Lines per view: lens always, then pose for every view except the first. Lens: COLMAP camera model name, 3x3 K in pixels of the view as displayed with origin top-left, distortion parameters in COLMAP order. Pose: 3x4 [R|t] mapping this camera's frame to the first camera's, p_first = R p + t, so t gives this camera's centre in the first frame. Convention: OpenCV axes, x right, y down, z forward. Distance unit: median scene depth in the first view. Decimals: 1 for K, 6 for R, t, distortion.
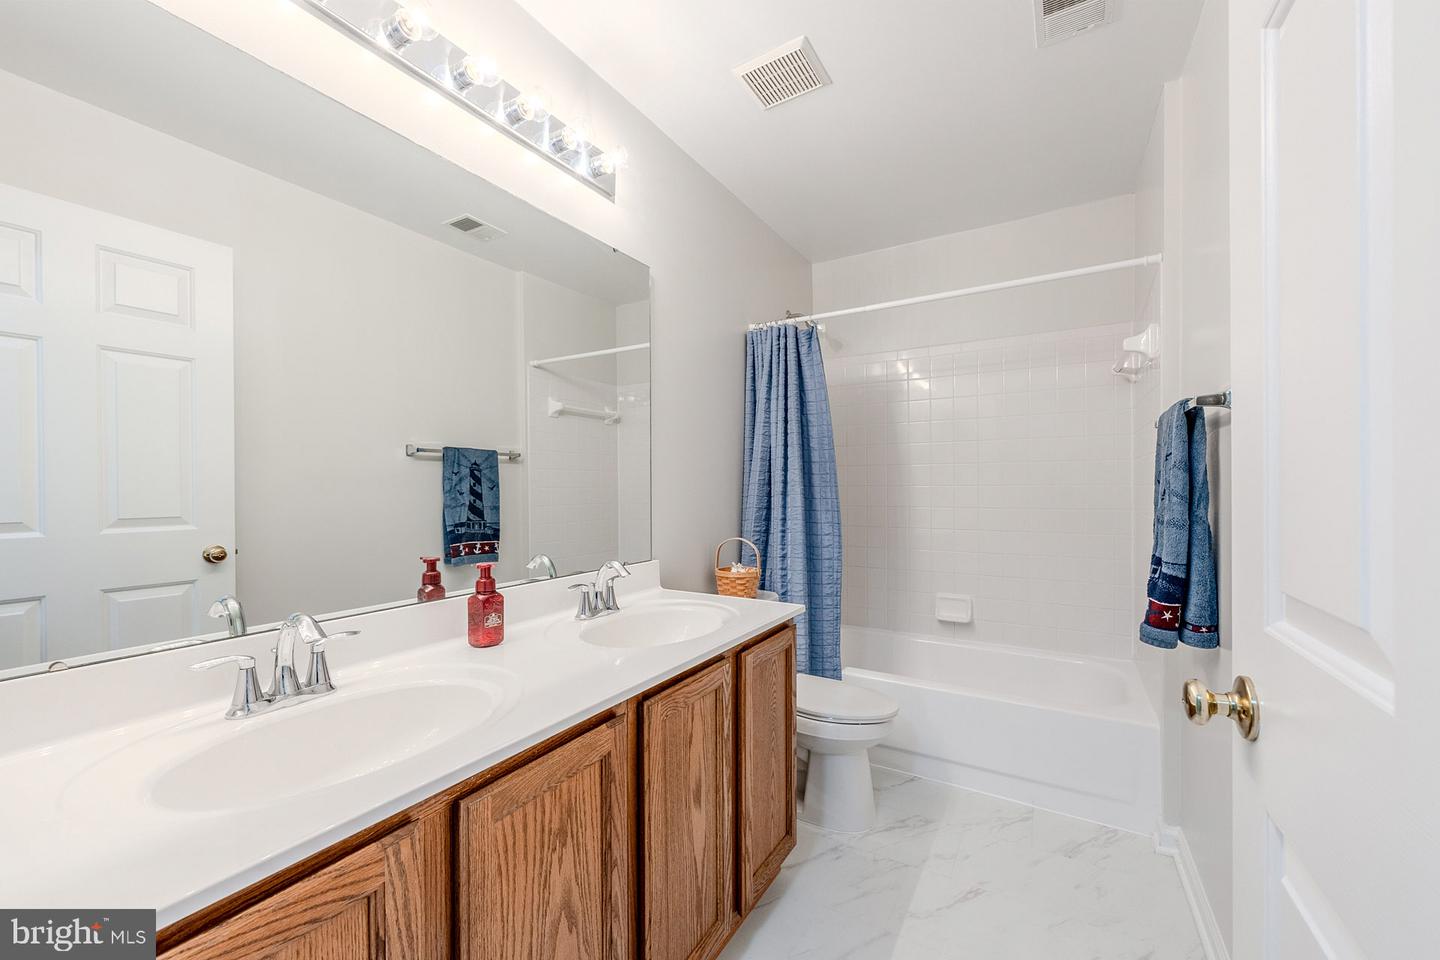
lens RADIAL K [[572.9, 0, 715.6], [0, 572.9, 486.1], [0, 0, 1]] dist [-0.001959, 0.000149]
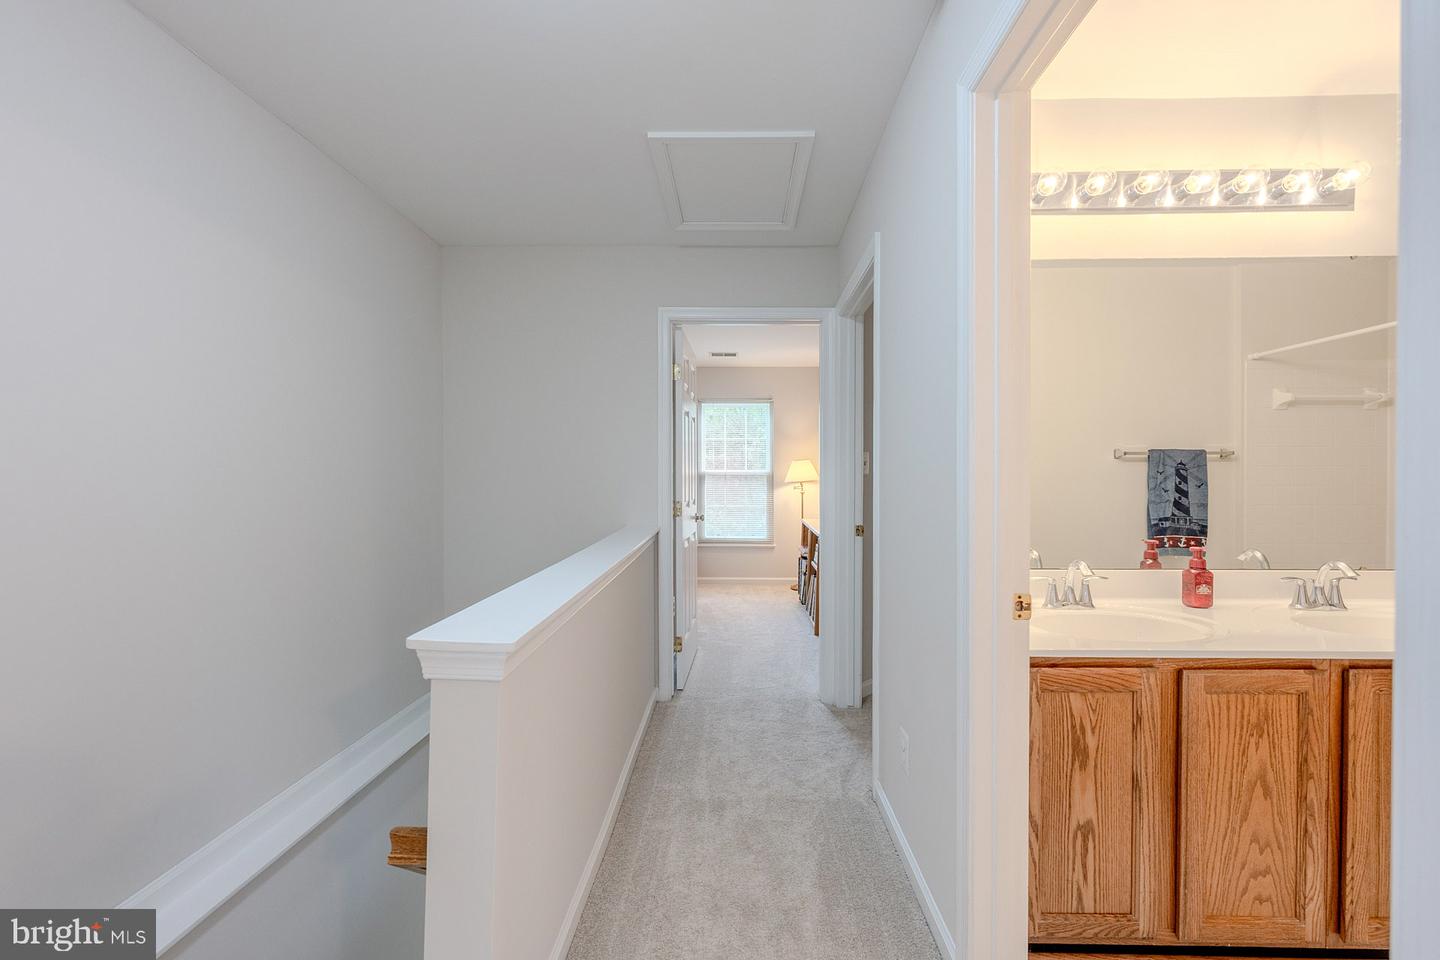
lens RADIAL K [[582.7, 0, 722.4], [0, 582.7, 486.7], [0, 0, 1]] dist [-0.002682, 0.000149]
pose [[0.495002, 0.017892, -0.868708, 0.238602], [-0.001334, 0.999802, 0.019832, -0.036518], [0.868891, -0.008658, 0.494928, -0.666487]]
